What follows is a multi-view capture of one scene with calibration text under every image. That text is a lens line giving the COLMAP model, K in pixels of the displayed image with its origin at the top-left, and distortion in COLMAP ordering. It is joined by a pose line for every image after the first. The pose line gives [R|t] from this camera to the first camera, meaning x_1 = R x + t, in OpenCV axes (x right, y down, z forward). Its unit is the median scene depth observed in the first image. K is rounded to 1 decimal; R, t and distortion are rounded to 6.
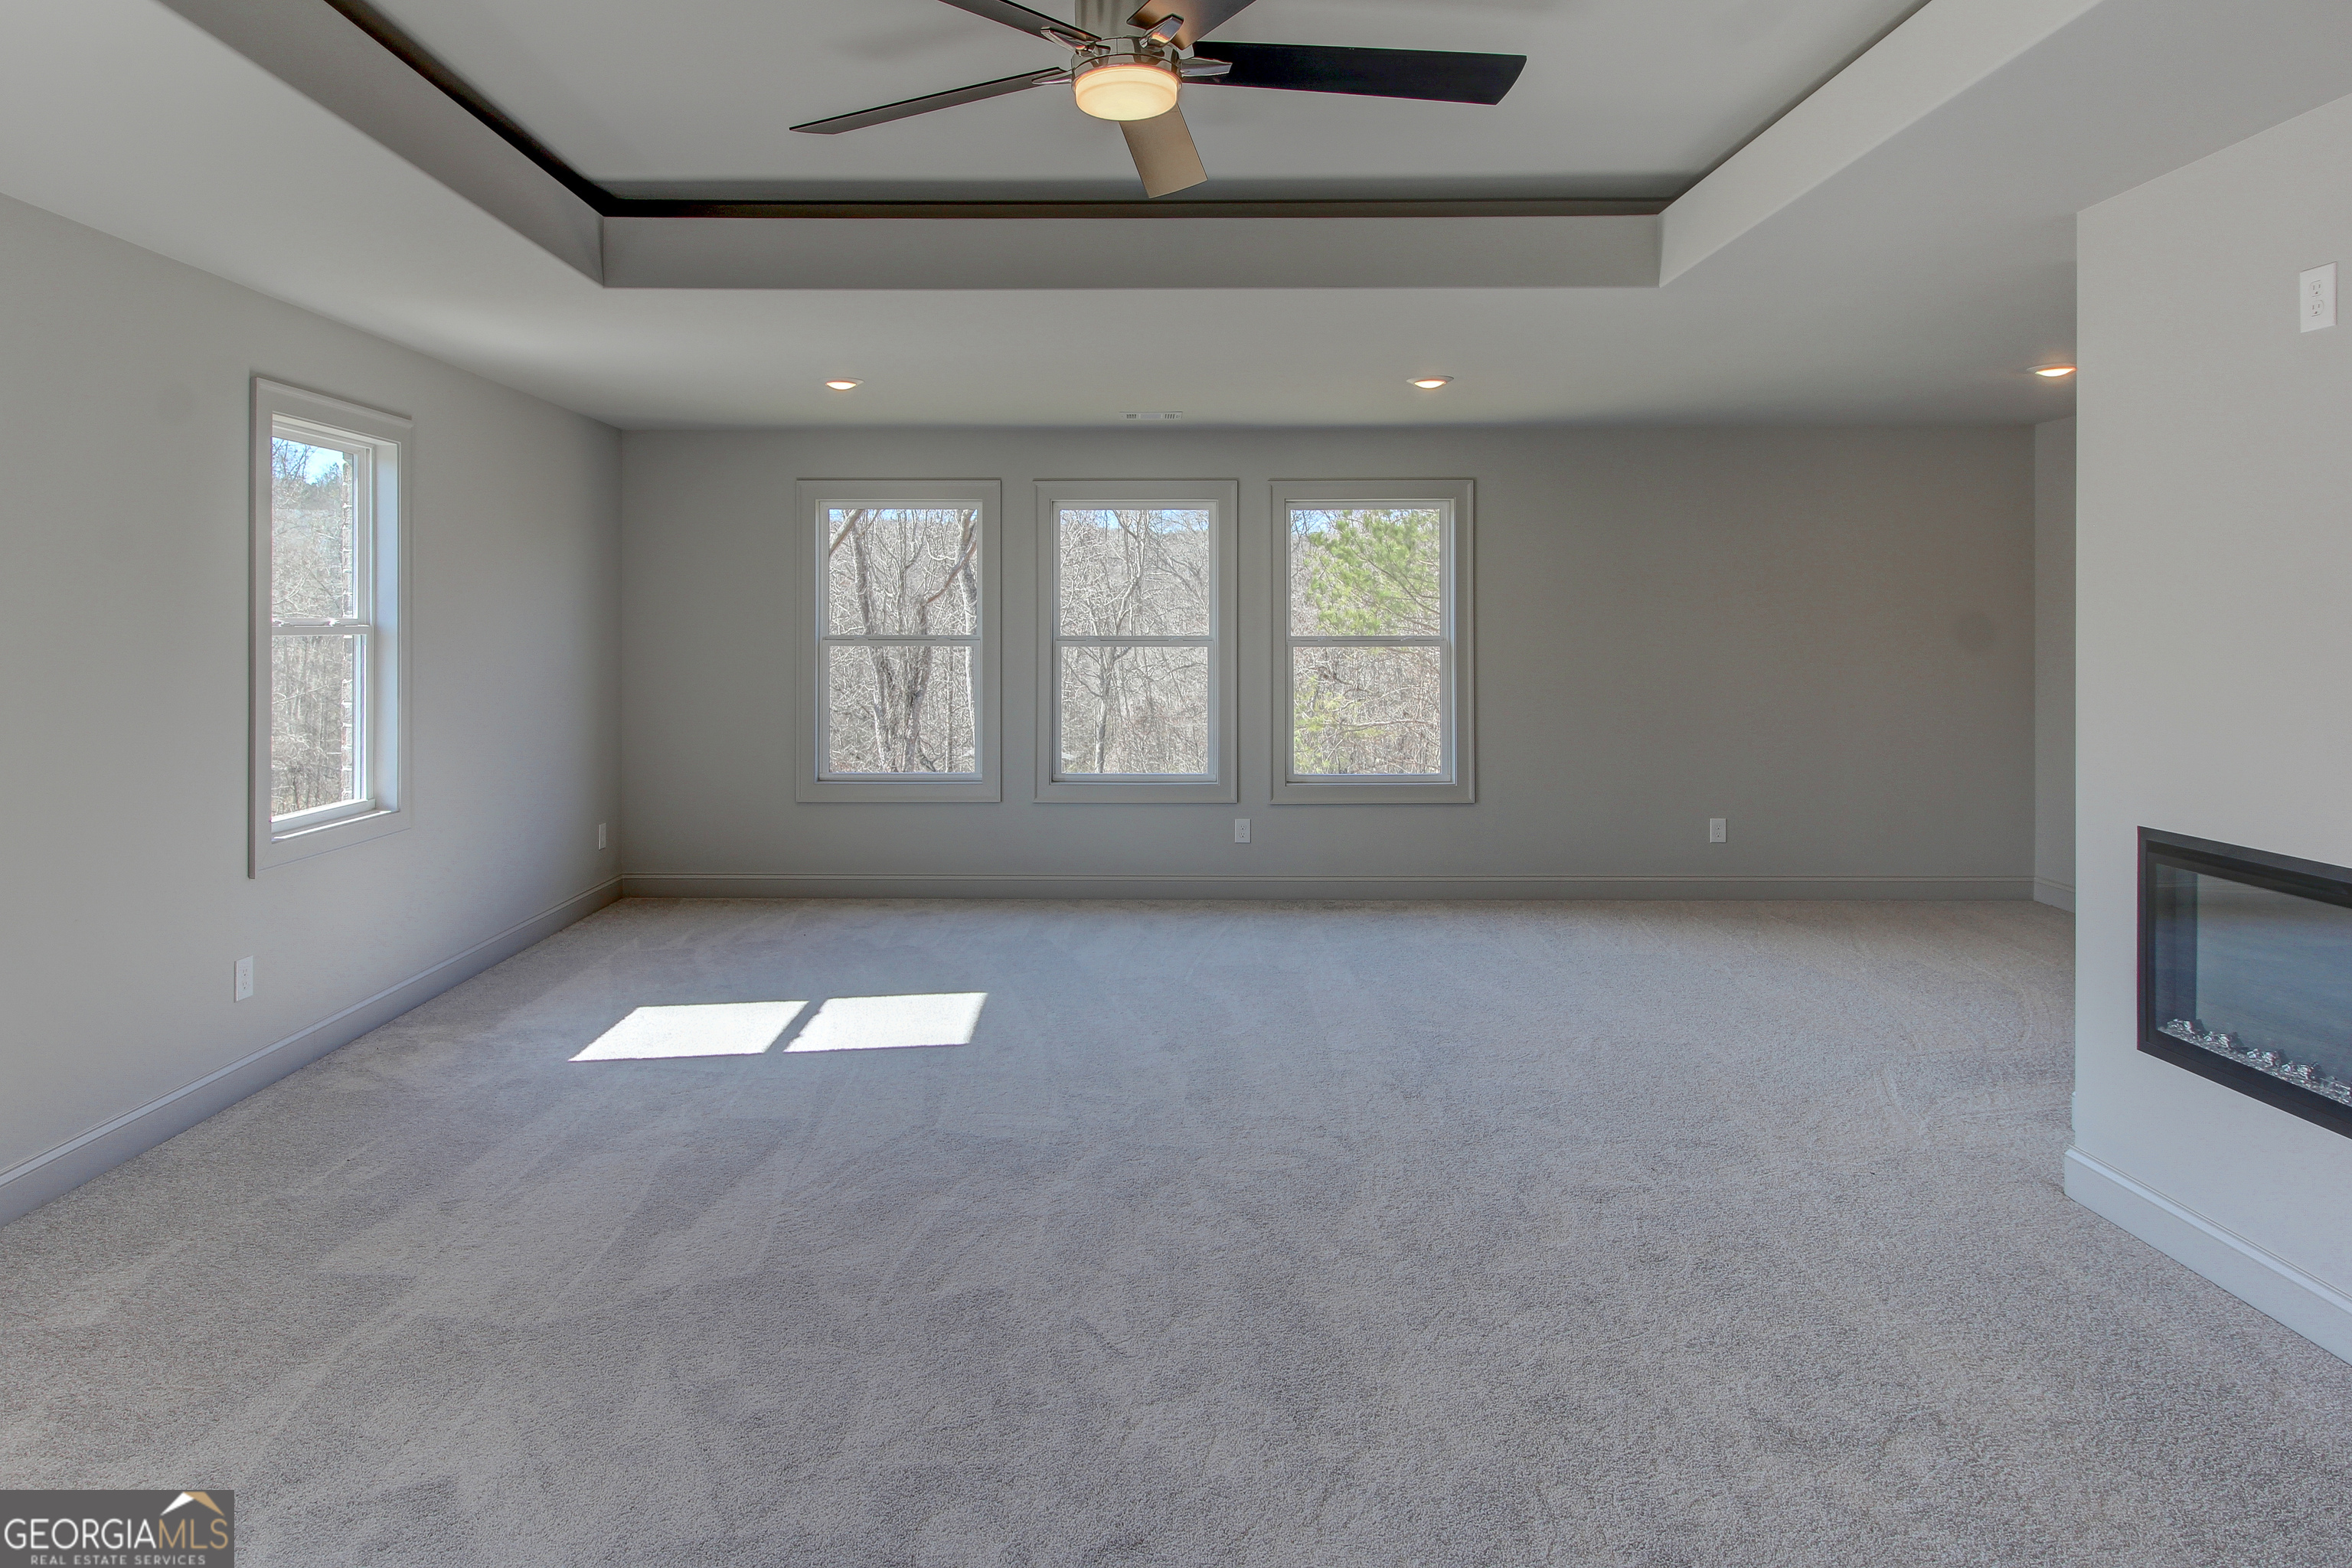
lens RADIAL K [[1363.9, 0, 1173.8], [0, 1363.9, 696.1], [0, 0, 1]] dist [0.015674, -0.001134]
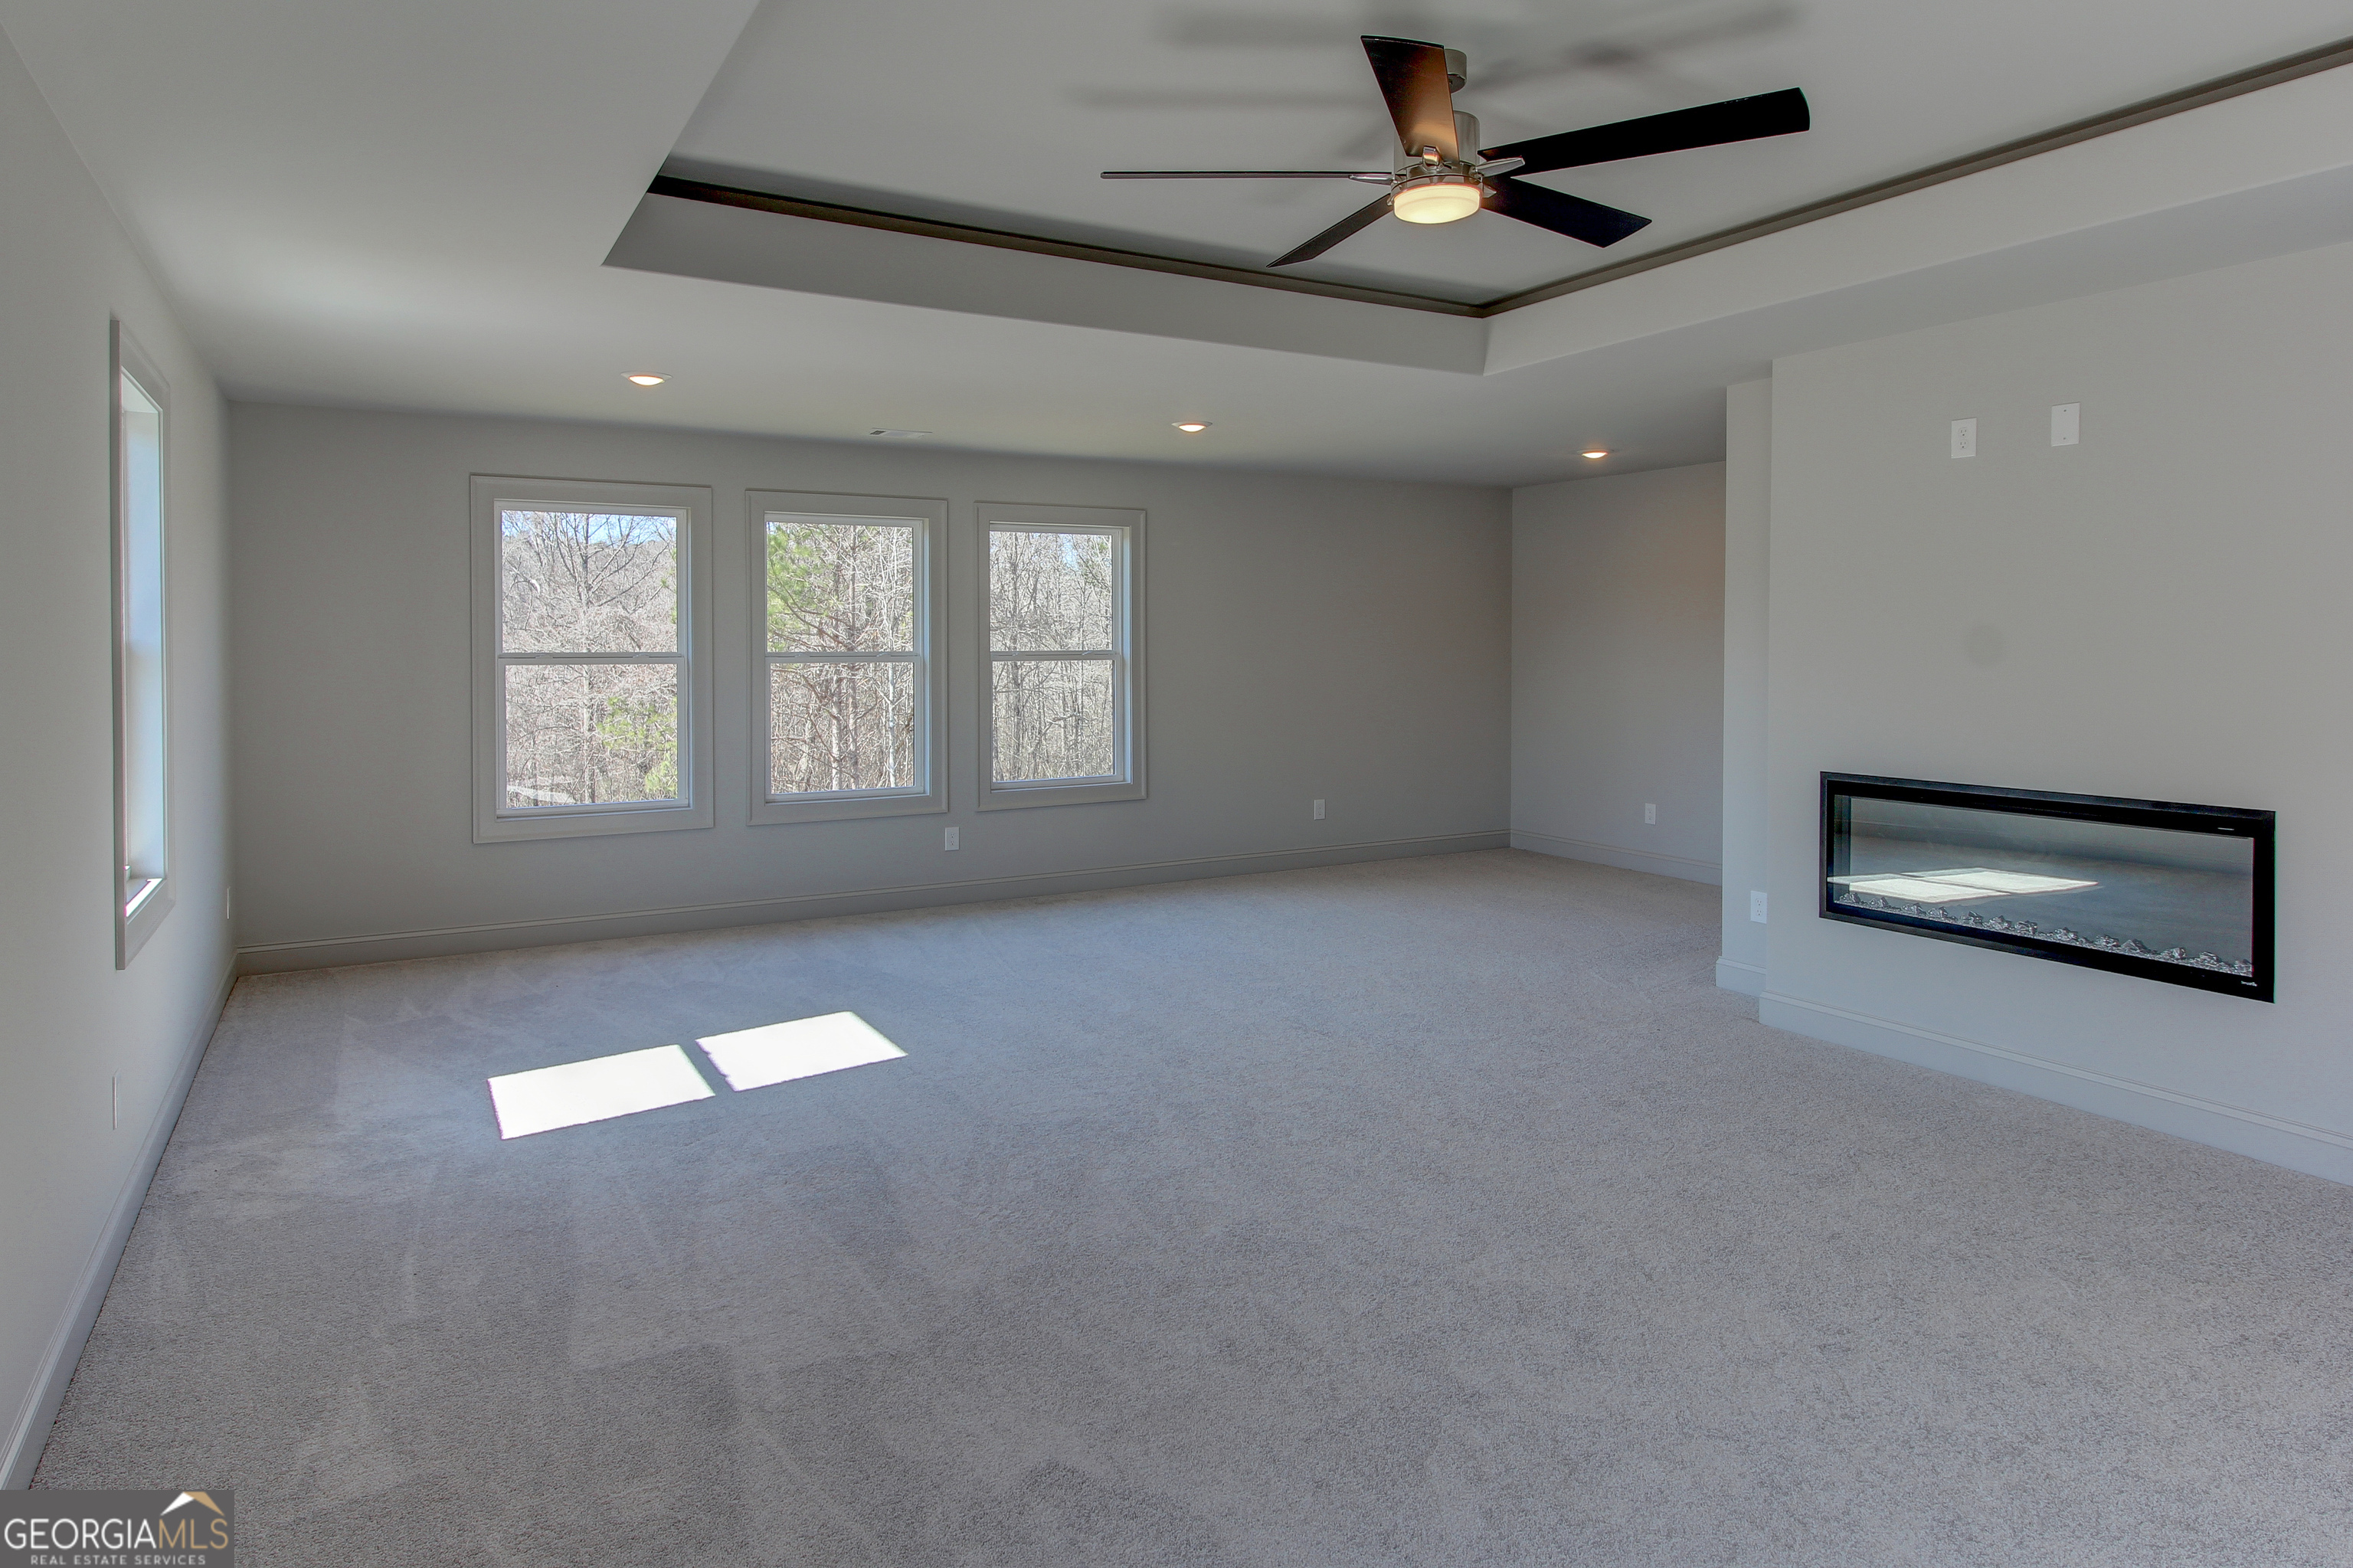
lens RADIAL K [[1364.5, 0, 1138.7], [0, 1364.5, 747.9], [0, 0, 1]] dist [0.015674, -0.001134]
pose [[0.869991, -0.041135, 0.491349, -0.463022], [0.028242, 0.999035, 0.033630, -0.002357], [-0.492258, -0.015381, 0.870313, 0.033065]]
